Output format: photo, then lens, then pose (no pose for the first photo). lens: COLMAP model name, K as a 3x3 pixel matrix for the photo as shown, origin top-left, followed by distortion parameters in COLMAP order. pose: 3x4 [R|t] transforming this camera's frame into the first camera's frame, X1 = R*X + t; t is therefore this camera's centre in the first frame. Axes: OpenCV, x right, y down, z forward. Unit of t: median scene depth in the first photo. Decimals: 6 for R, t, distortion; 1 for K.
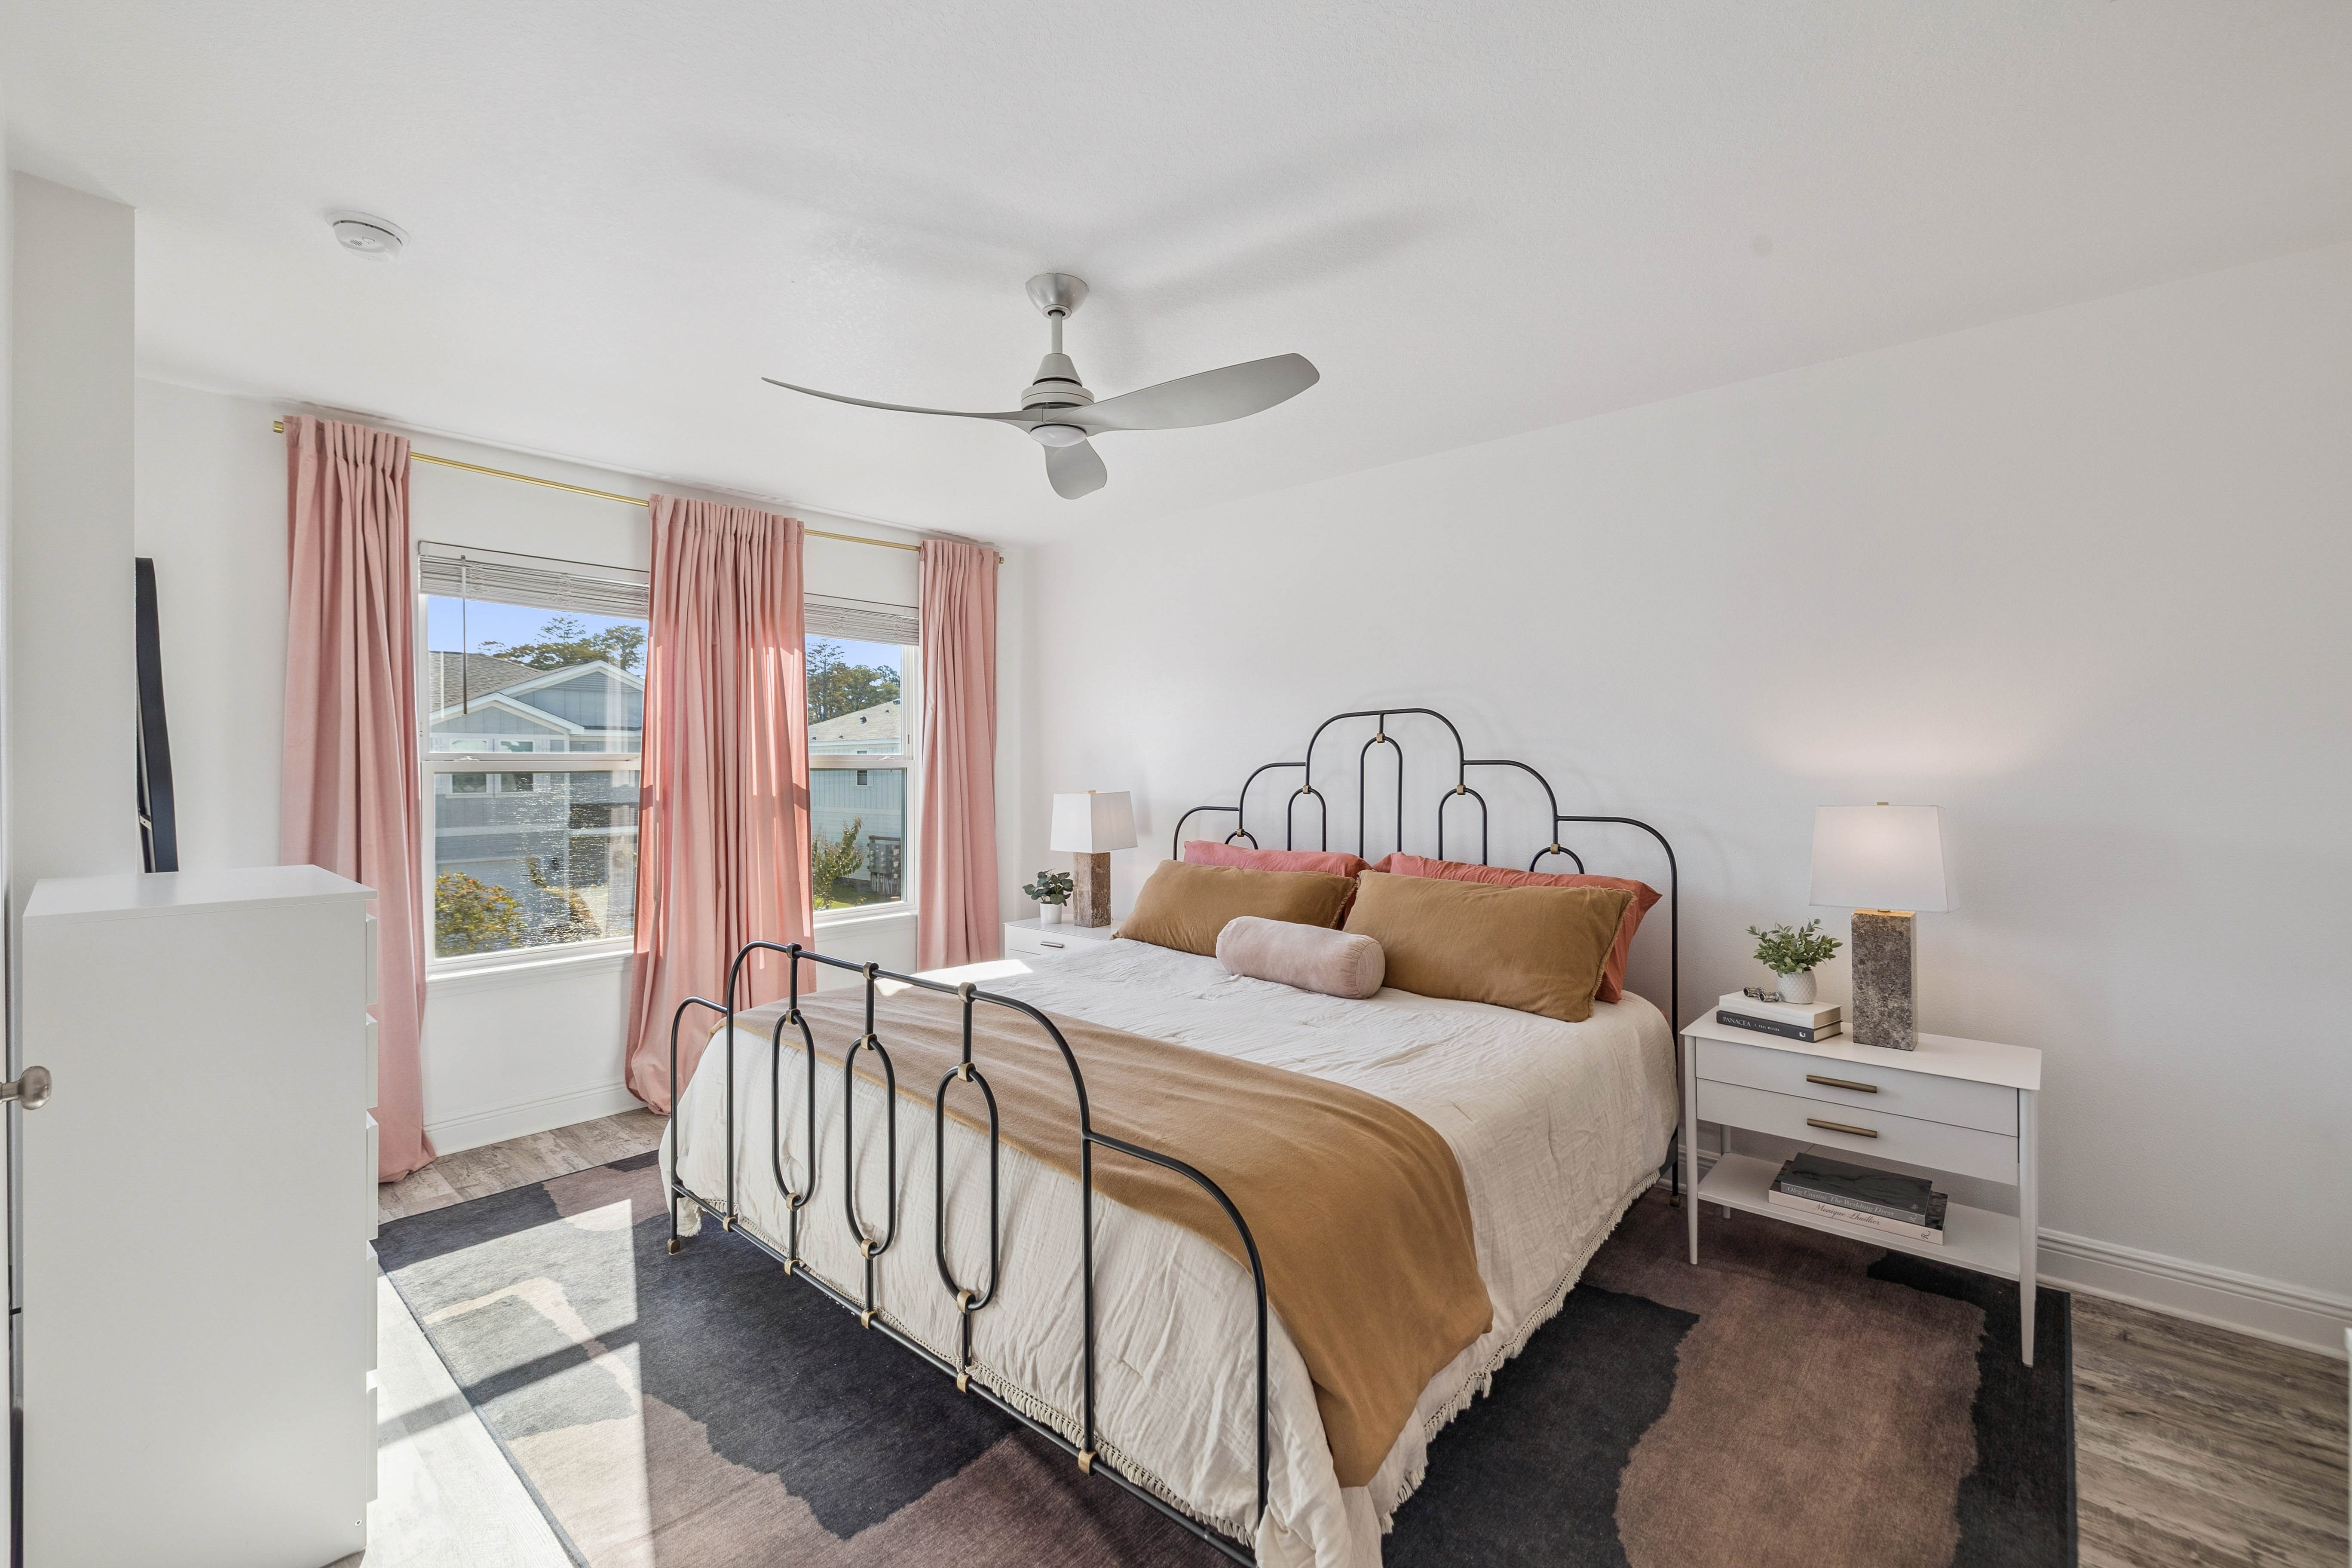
lens RADIAL K [[996.9, 0, 1179.1], [0, 996.9, 771.2], [0, 0, 1]] dist [-0.002388, 0.000121]
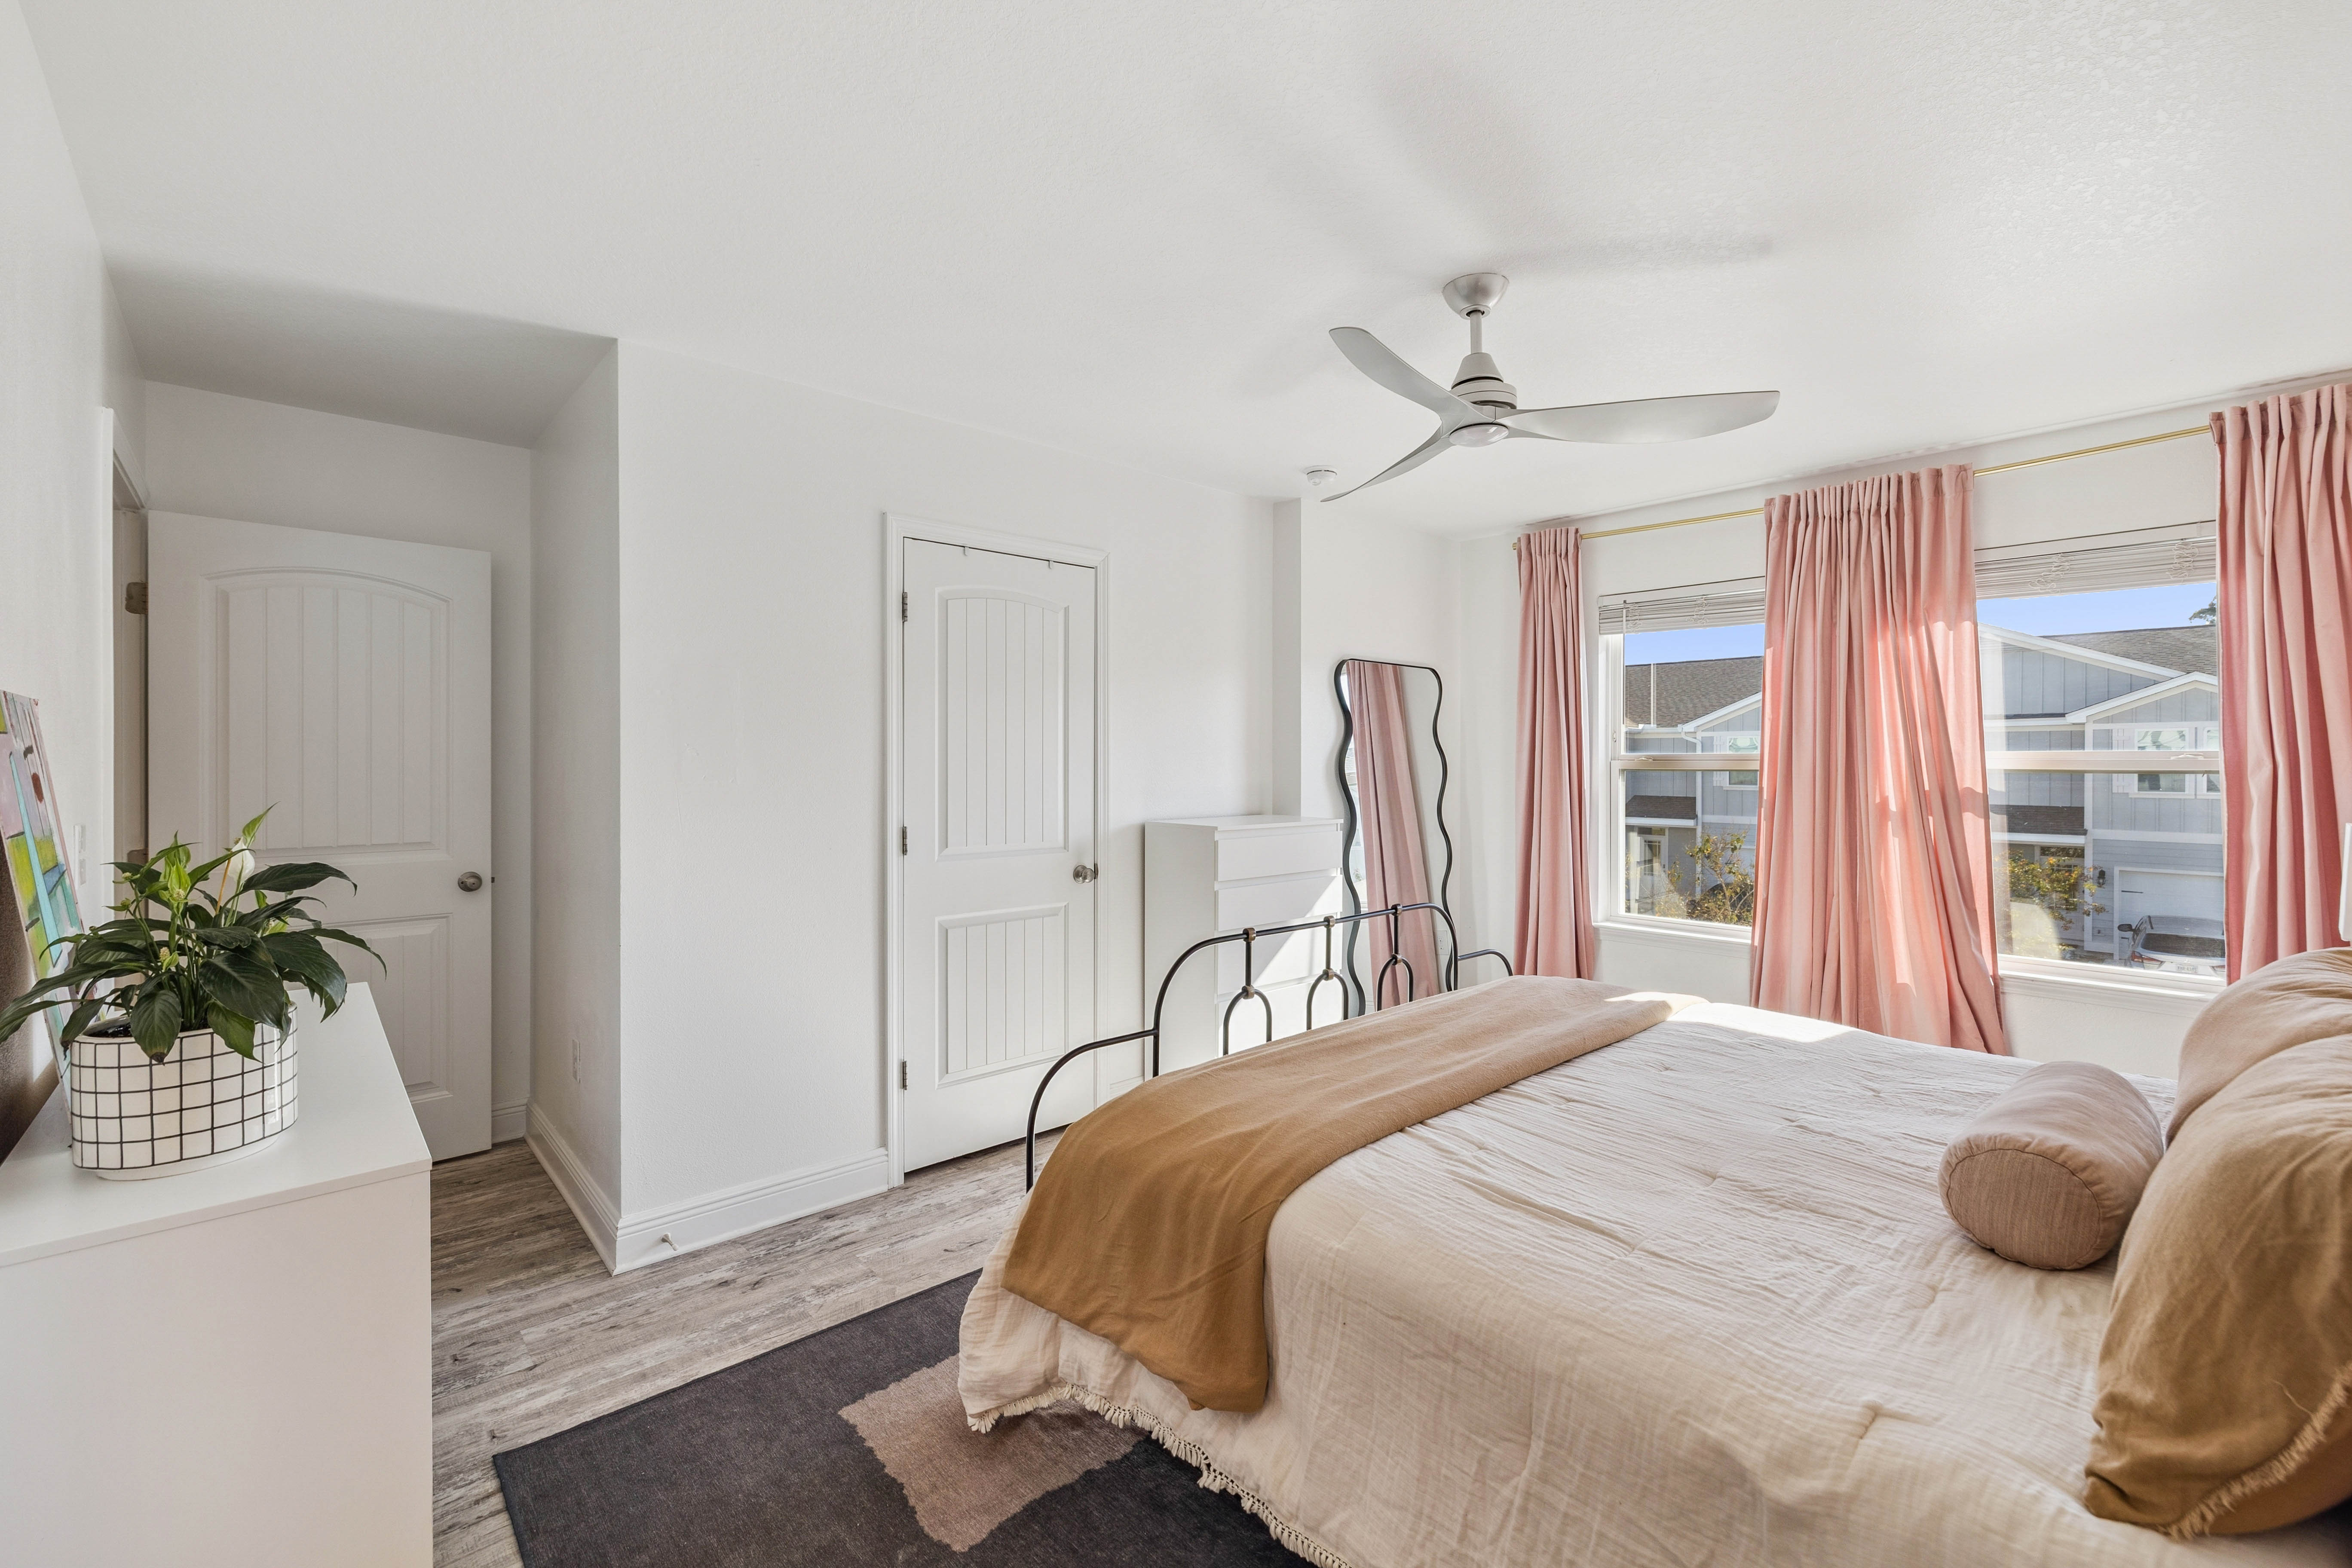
lens RADIAL K [[996.9, 0, 1177.4], [0, 996.9, 765.2], [0, 0, 1]] dist [-0.002388, 0.000121]
pose [[-0.104641, 0.004497, -0.994500, 0.606037], [-0.005094, 0.999974, 0.005058, -0.007241], [0.994497, 0.005595, -0.104616, 0.554293]]
